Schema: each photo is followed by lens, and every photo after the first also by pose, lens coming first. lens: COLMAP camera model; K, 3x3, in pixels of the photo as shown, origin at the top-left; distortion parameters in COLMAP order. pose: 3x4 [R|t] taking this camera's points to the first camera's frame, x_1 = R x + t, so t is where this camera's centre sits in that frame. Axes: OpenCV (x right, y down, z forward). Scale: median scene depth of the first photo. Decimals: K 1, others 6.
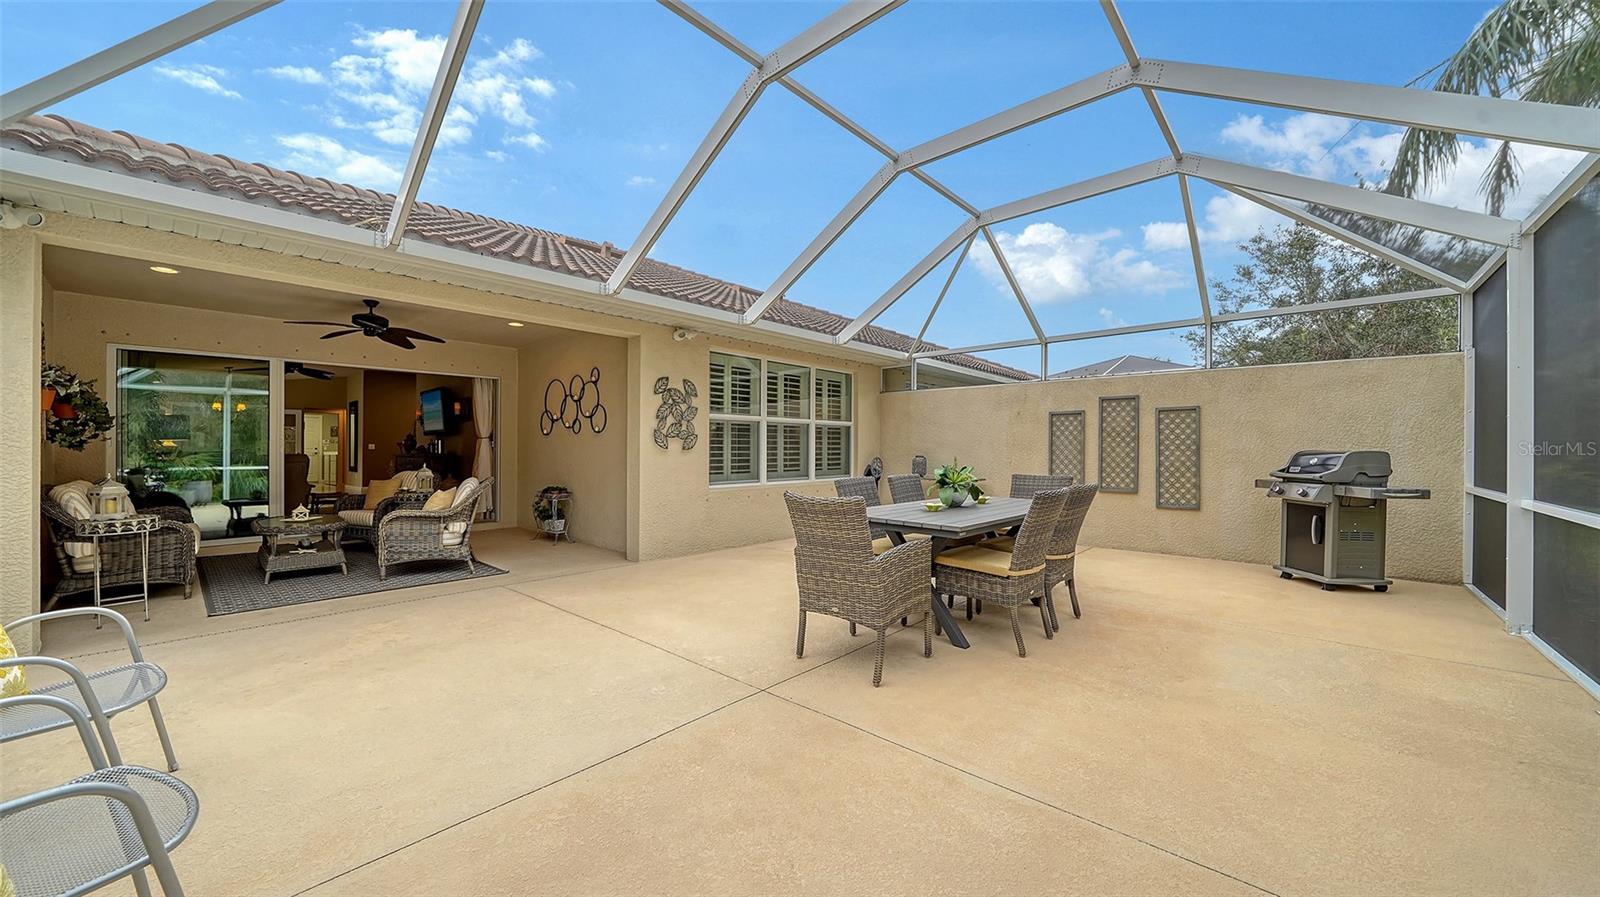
lens RADIAL K [[587.1, 0, 809.9], [0, 587.1, 447.9], [0, 0, 1]] dist [0.000138, -0.000110]
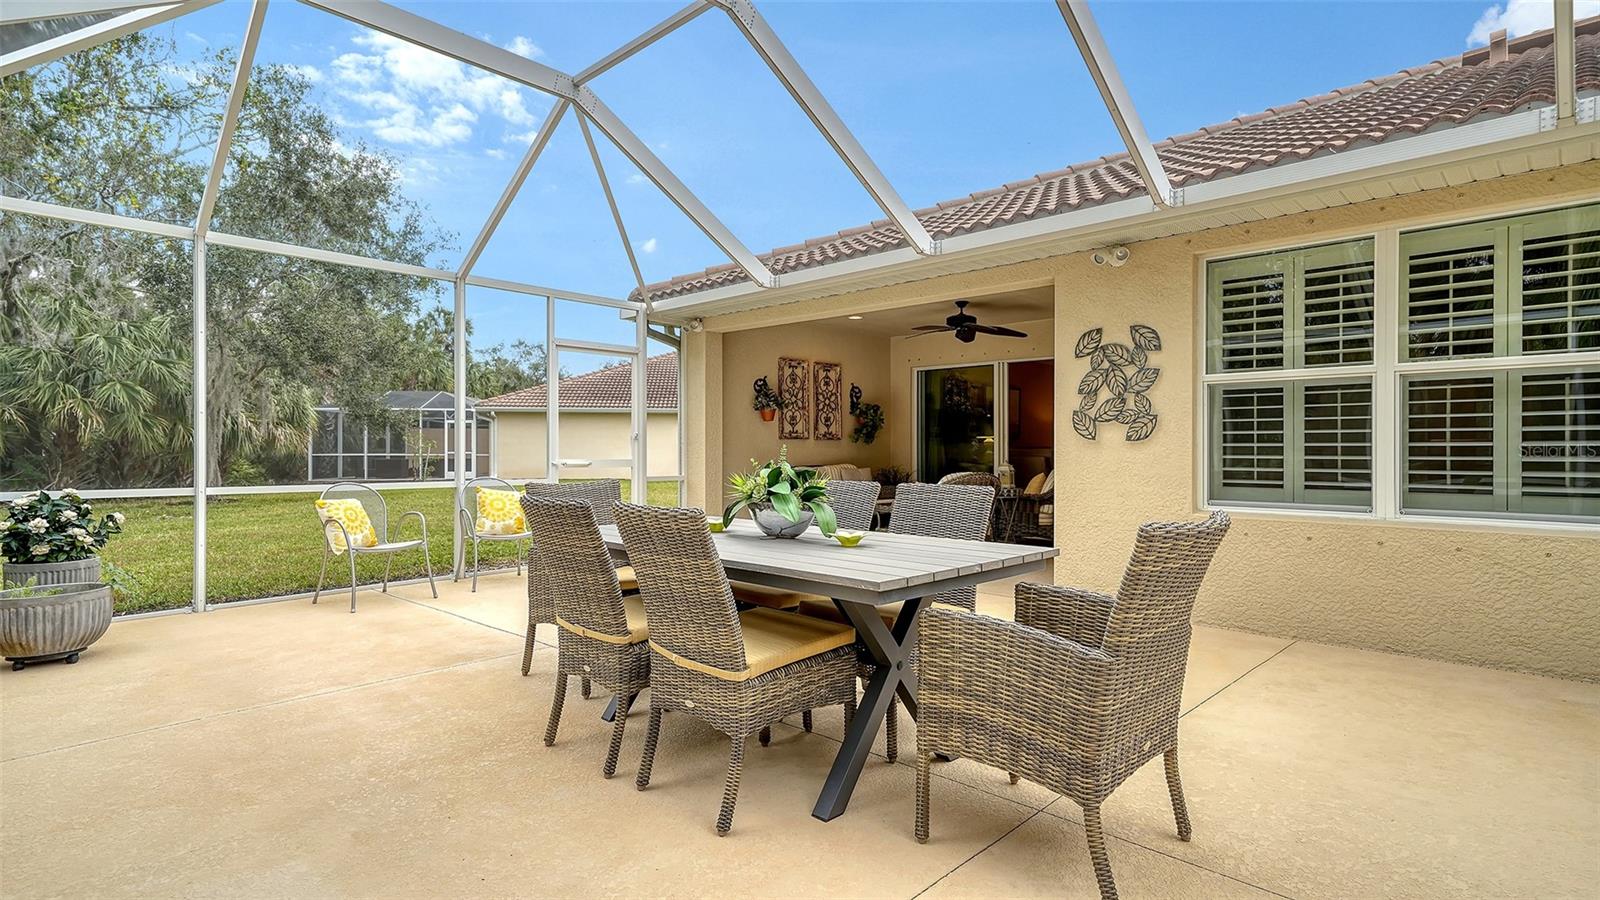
lens RADIAL K [[817.2, 0, 791.4], [0, 817.2, 445.9], [0, 0, 1]] dist [0.004038, 0.000470]
pose [[-0.063354, -0.001476, -0.997990, 0.676277], [-0.002326, 0.999996, -0.001332, 0.011104], [0.997988, 0.002237, -0.063357, 0.712258]]
